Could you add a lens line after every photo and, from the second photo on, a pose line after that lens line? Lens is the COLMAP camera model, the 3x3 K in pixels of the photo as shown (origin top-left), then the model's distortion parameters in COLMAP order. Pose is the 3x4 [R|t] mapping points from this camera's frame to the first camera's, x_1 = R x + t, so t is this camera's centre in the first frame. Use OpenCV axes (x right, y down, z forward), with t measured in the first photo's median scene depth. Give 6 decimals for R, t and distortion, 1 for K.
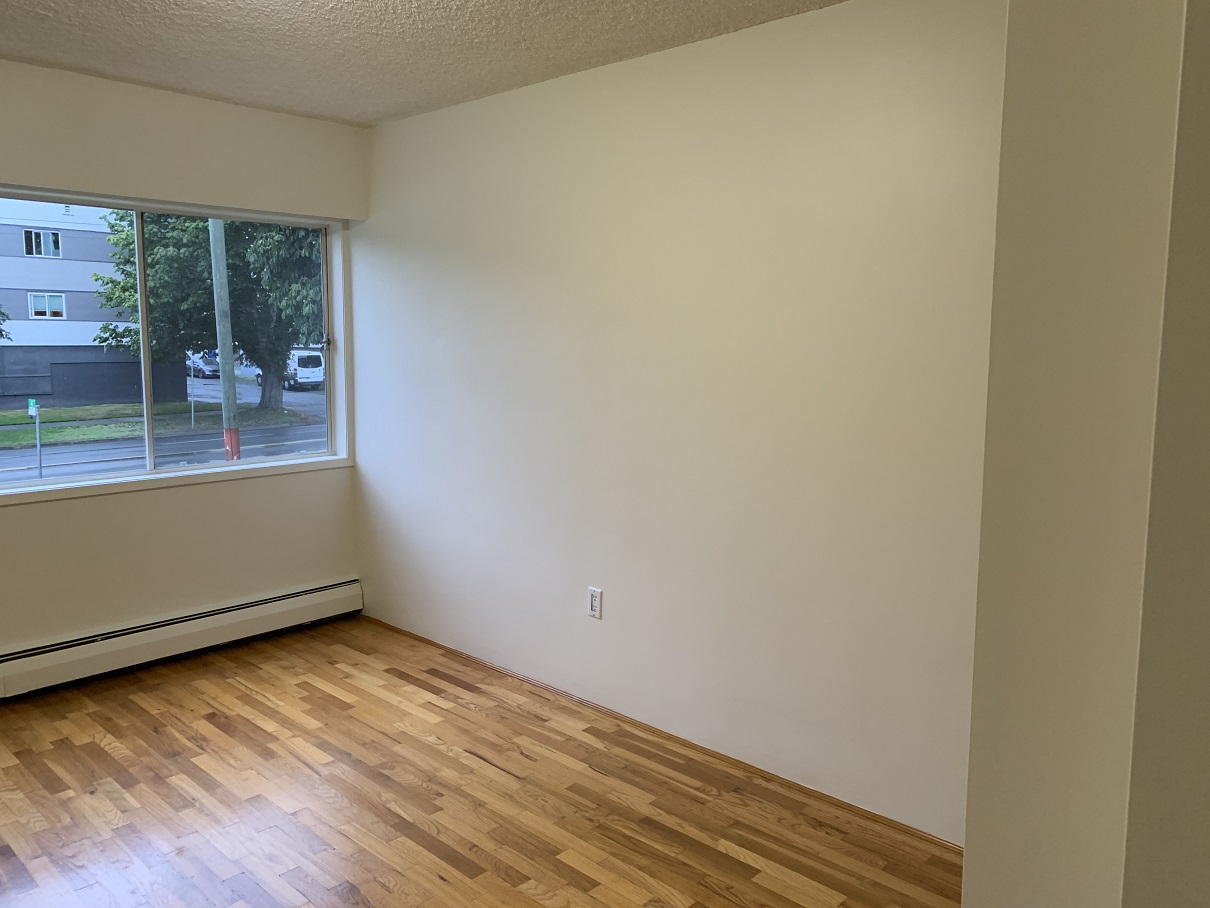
lens RADIAL K [[925.5, 0, 605.0], [0, 925.5, 454.0], [0, 0, 1]] dist [0.022651, -0.013479]
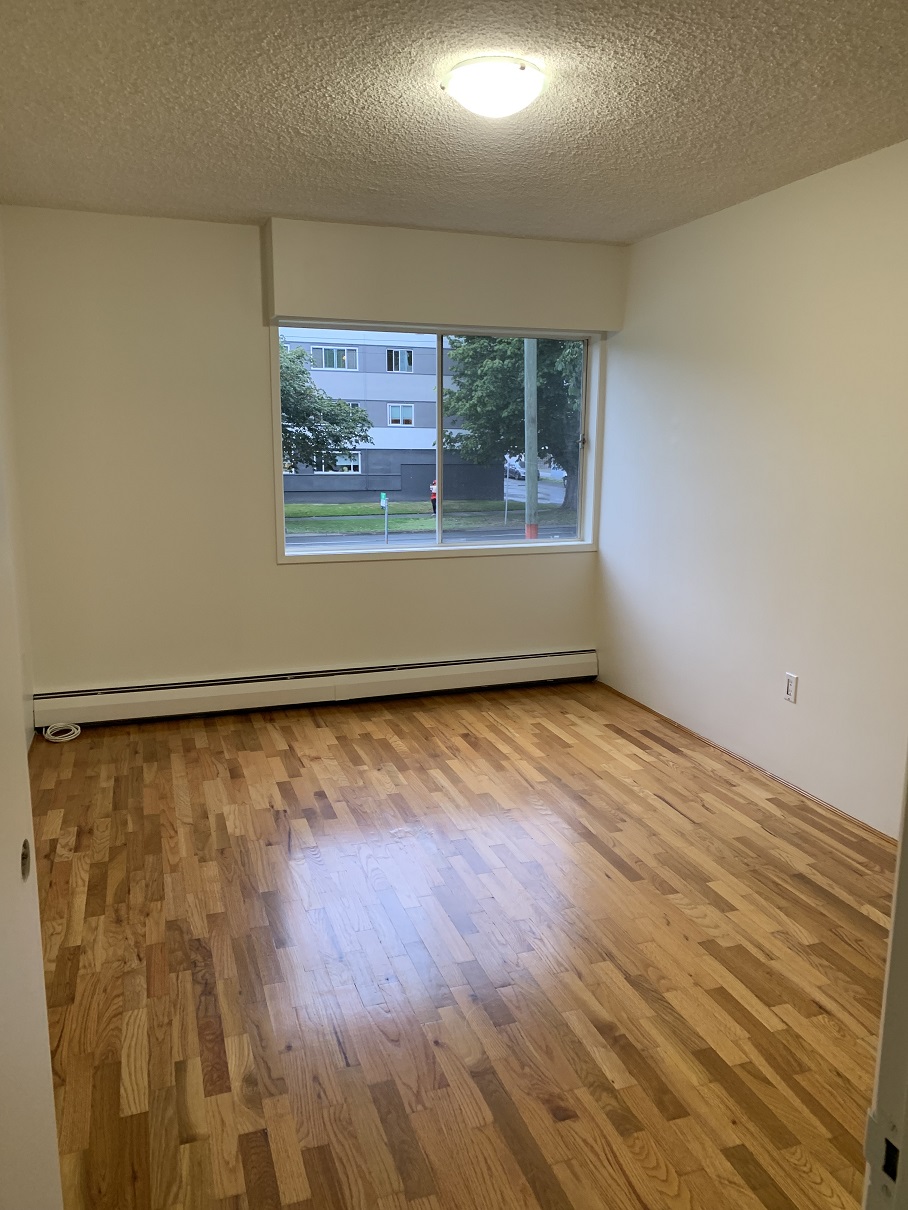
lens RADIAL K [[895.4, 0, 454.0], [0, 895.4, 605.0], [0, 0, 1]] dist [0.219208, -0.304335]
pose [[0.888487, 0.085221, -0.450920, 0.111745], [-0.061270, 0.995838, 0.067480, 0.020781], [0.454793, -0.032327, 0.890010, -0.111415]]
